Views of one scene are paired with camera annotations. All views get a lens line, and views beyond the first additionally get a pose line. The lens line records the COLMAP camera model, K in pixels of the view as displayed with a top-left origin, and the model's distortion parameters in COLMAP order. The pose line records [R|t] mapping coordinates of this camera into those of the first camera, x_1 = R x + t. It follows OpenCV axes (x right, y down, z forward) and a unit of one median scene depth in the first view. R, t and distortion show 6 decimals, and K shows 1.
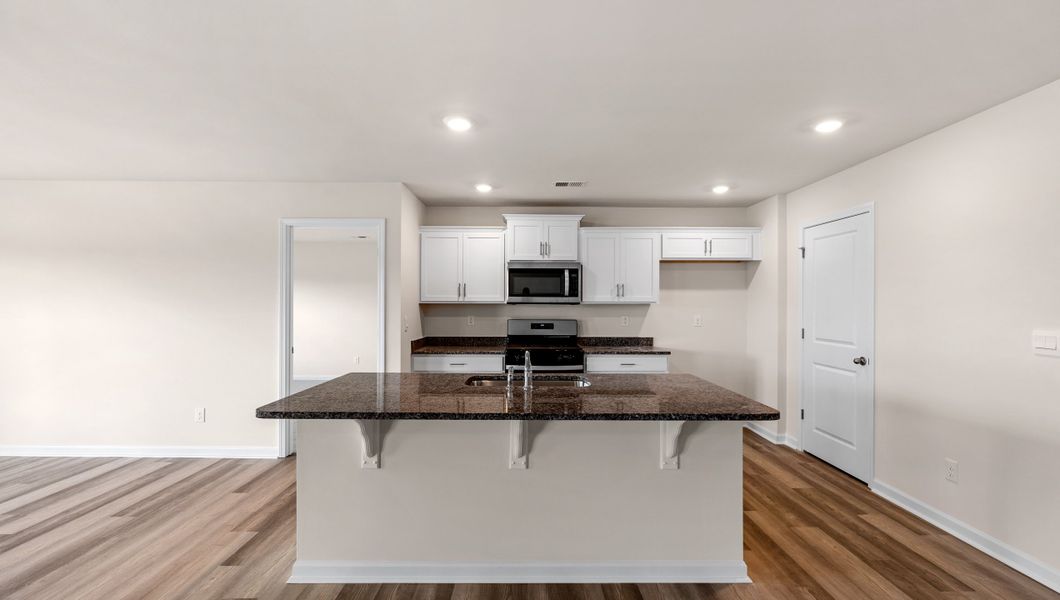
lens RADIAL K [[459.0, 0, 520.2], [0, 459.0, 298.1], [0, 0, 1]] dist [-0.004690, -0.000095]
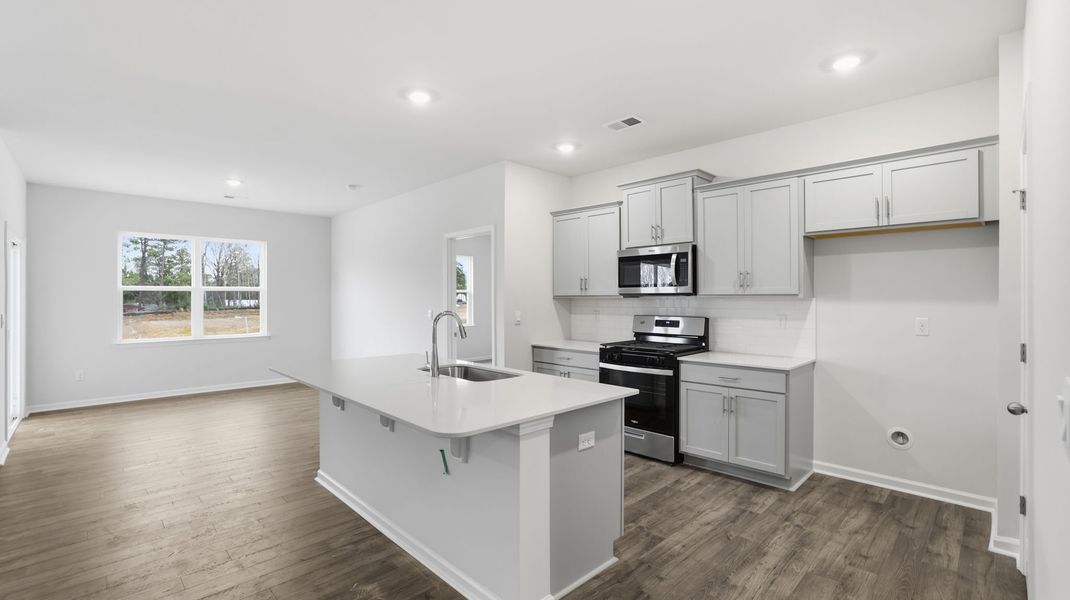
lens RADIAL K [[482.2, 0, 543.3], [0, 482.2, 295.8], [0, 0, 1]] dist [-0.030141, 0.000307]
pose [[0.692258, -0.008556, -0.721599, 0.559233], [0.004979, 0.999963, -0.007080, 0.017705], [0.721633, 0.001308, 0.692275, 0.225131]]
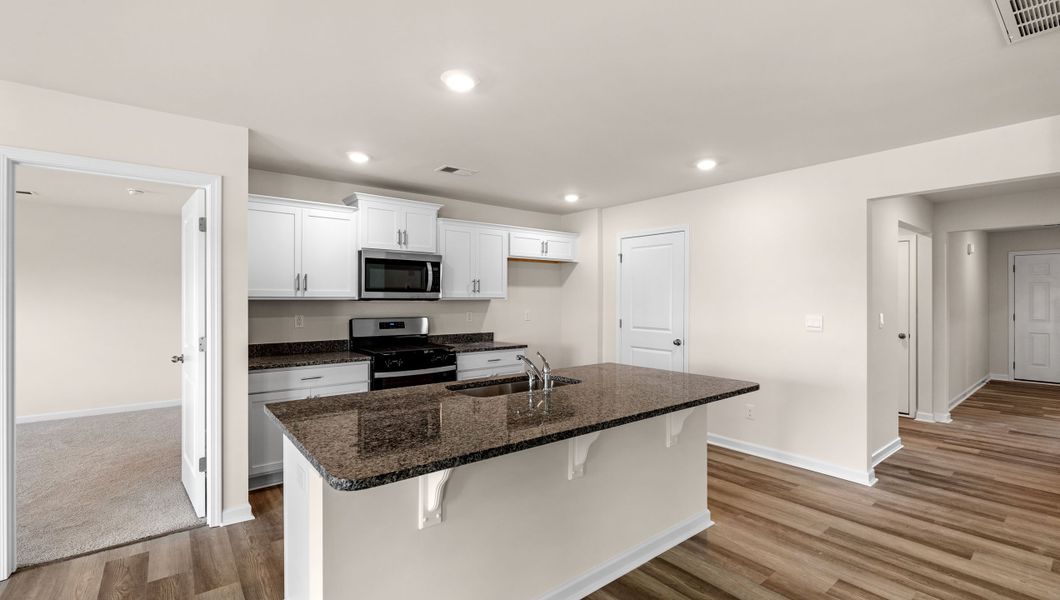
lens RADIAL K [[459.0, 0, 530.5], [0, 459.0, 300.6], [0, 0, 1]] dist [-0.004690, -0.000095]
pose [[0.789198, -0.003235, 0.614130, -0.297694], [-0.005382, 0.999911, 0.012183, 0.001697], [-0.614115, -0.012920, 0.789111, 0.152527]]
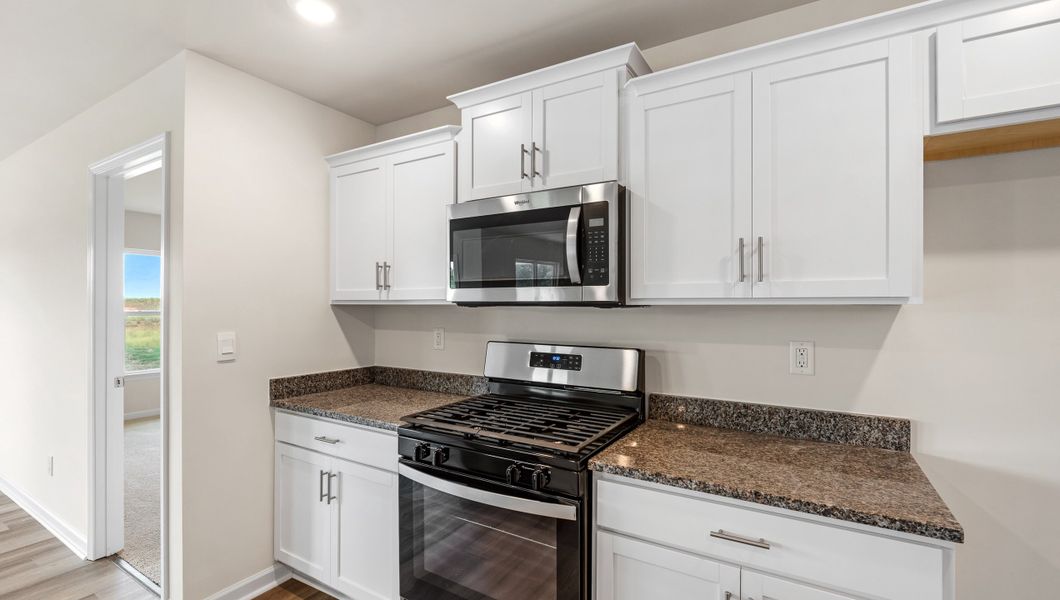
lens RADIAL K [[459.0, 0, 545.4], [0, 459.0, 305.9], [0, 0, 1]] dist [-0.004690, -0.000095]
pose [[0.853471, 0.002272, -0.521135, 0.261996], [0.010944, 0.999692, 0.022281, 0.004193], [0.521025, -0.024719, 0.853183, 0.682747]]
